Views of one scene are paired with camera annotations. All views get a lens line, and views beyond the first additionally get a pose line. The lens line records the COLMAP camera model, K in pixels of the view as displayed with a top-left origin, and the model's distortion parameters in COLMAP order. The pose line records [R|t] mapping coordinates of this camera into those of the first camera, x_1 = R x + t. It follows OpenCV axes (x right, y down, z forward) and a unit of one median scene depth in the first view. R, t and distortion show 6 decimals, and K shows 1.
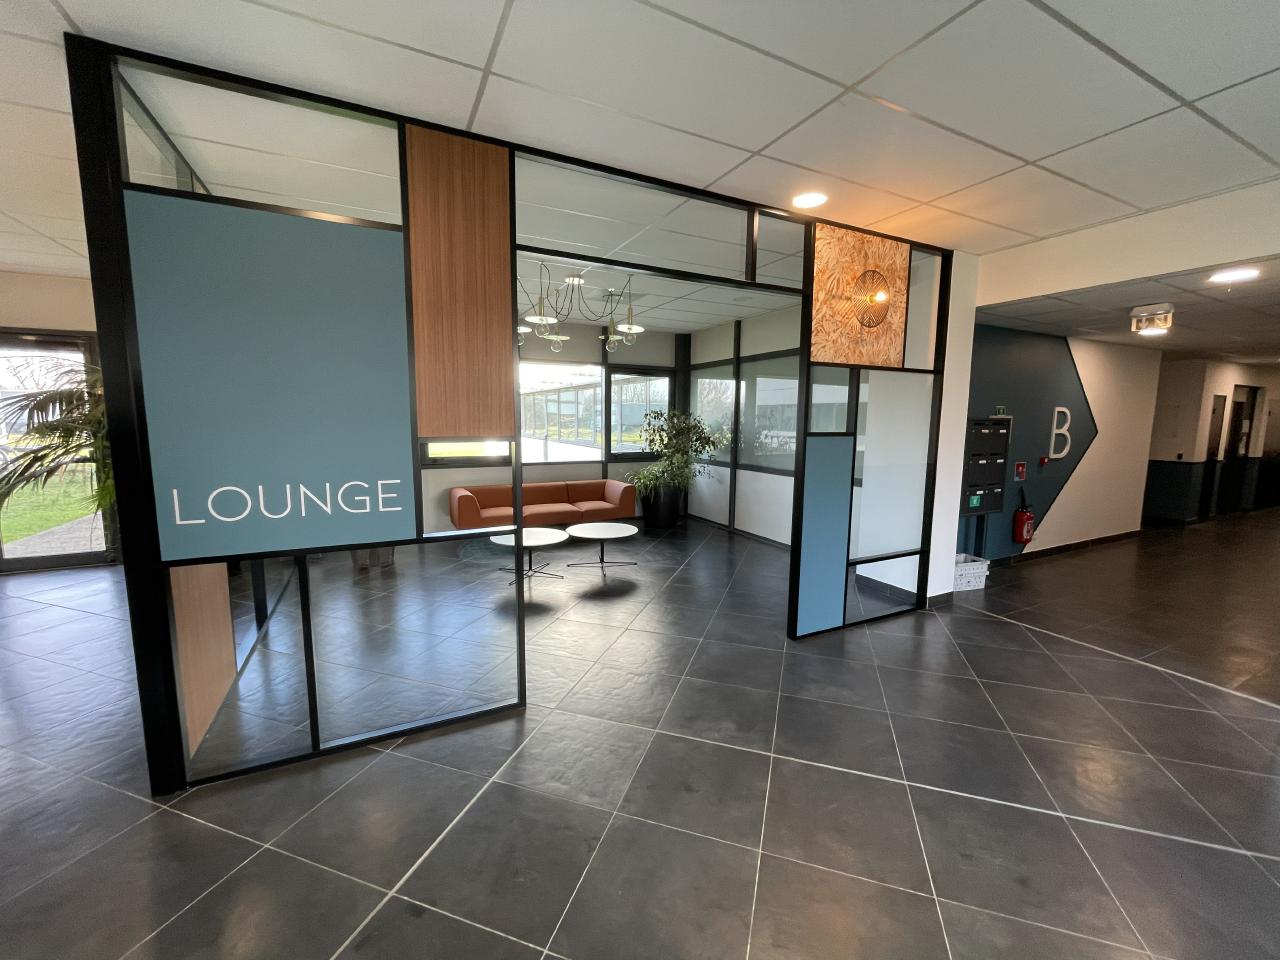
lens RADIAL K [[518.2, 0, 639.8], [0, 518.2, 476.7], [0, 0, 1]] dist [-0.002755, -0.000115]
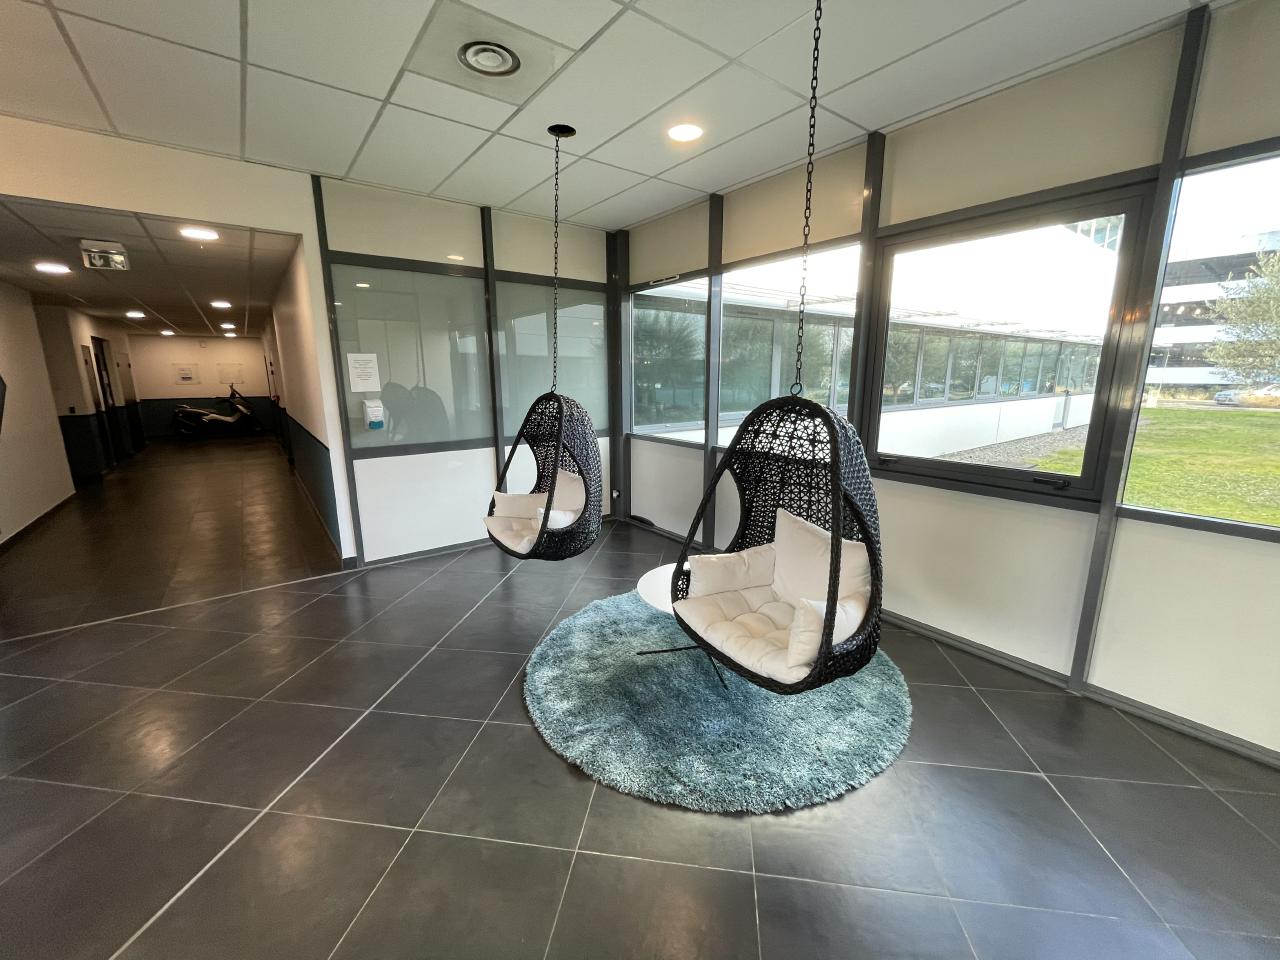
lens RADIAL K [[518.2, 0, 640.2], [0, 518.2, 477.2], [0, 0, 1]] dist [-0.002755, -0.000115]
pose [[-0.176425, -0.201650, 0.963437, -0.152120], [0.118079, 0.967387, 0.224099, -0.018110], [-0.977206, 0.153299, -0.146861, 0.261987]]
